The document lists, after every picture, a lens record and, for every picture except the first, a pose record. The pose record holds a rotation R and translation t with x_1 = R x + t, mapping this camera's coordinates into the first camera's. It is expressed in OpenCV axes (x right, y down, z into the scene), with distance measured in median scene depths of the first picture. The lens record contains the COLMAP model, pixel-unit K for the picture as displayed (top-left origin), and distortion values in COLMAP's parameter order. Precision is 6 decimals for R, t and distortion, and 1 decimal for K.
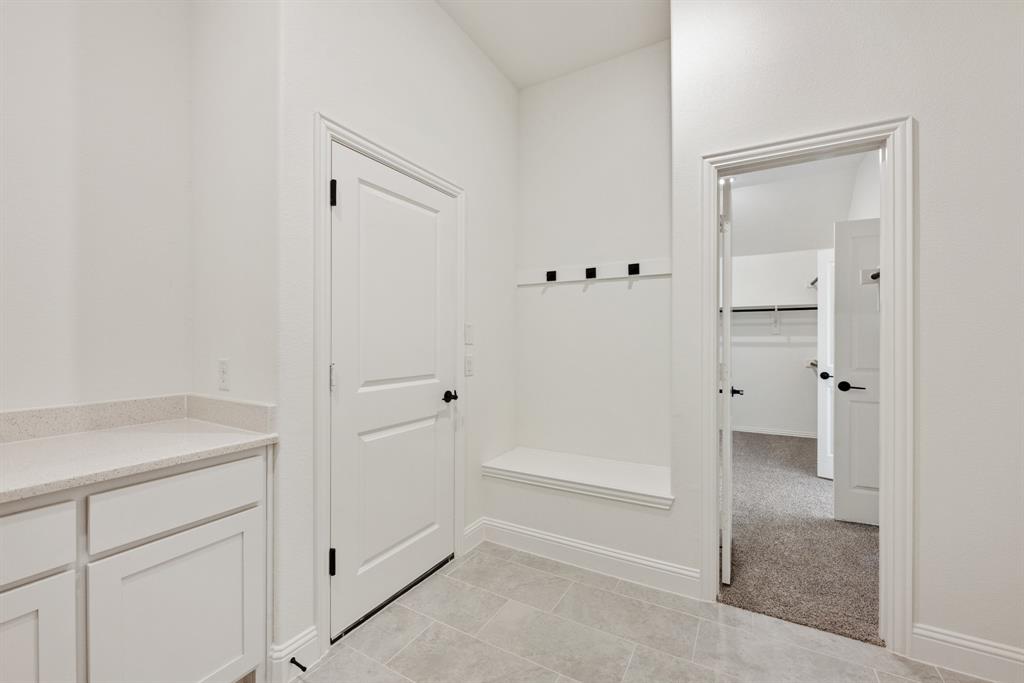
lens RADIAL K [[415.2, 0, 514.0], [0, 415.2, 342.6], [0, 0, 1]] dist [-0.000506, -0.000884]
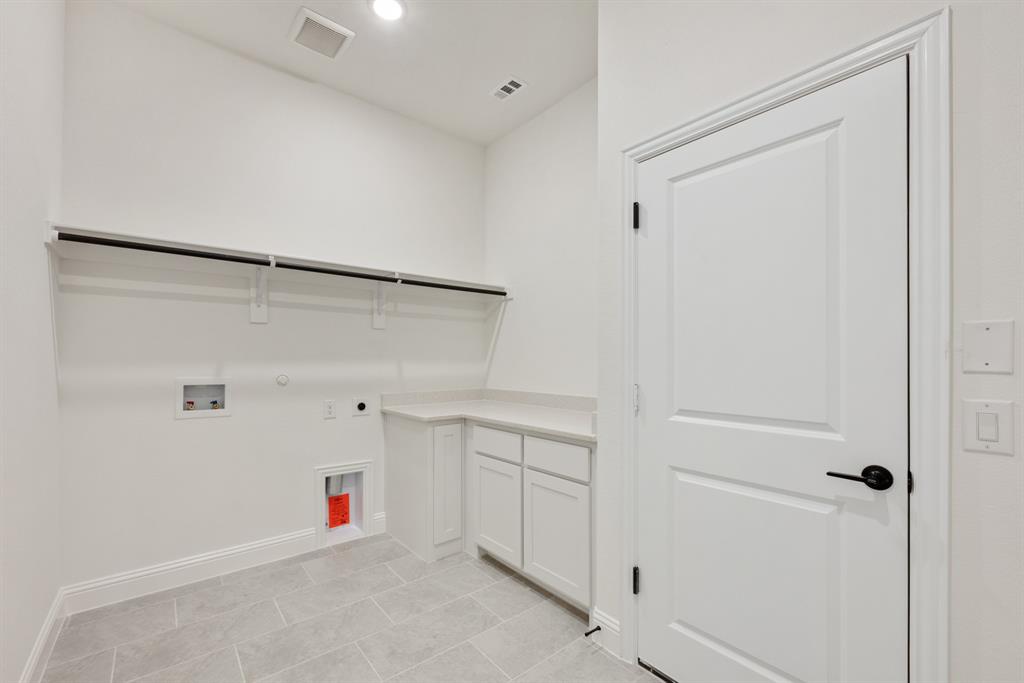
lens RADIAL K [[415.2, 0, 513.5], [0, 415.2, 349.6], [0, 0, 1]] dist [-0.000506, -0.000884]
pose [[-0.334026, -0.010797, -0.942502, 0.571119], [0.001246, 0.999928, -0.011896, -0.019718], [0.942563, -0.005148, -0.333988, 0.976185]]
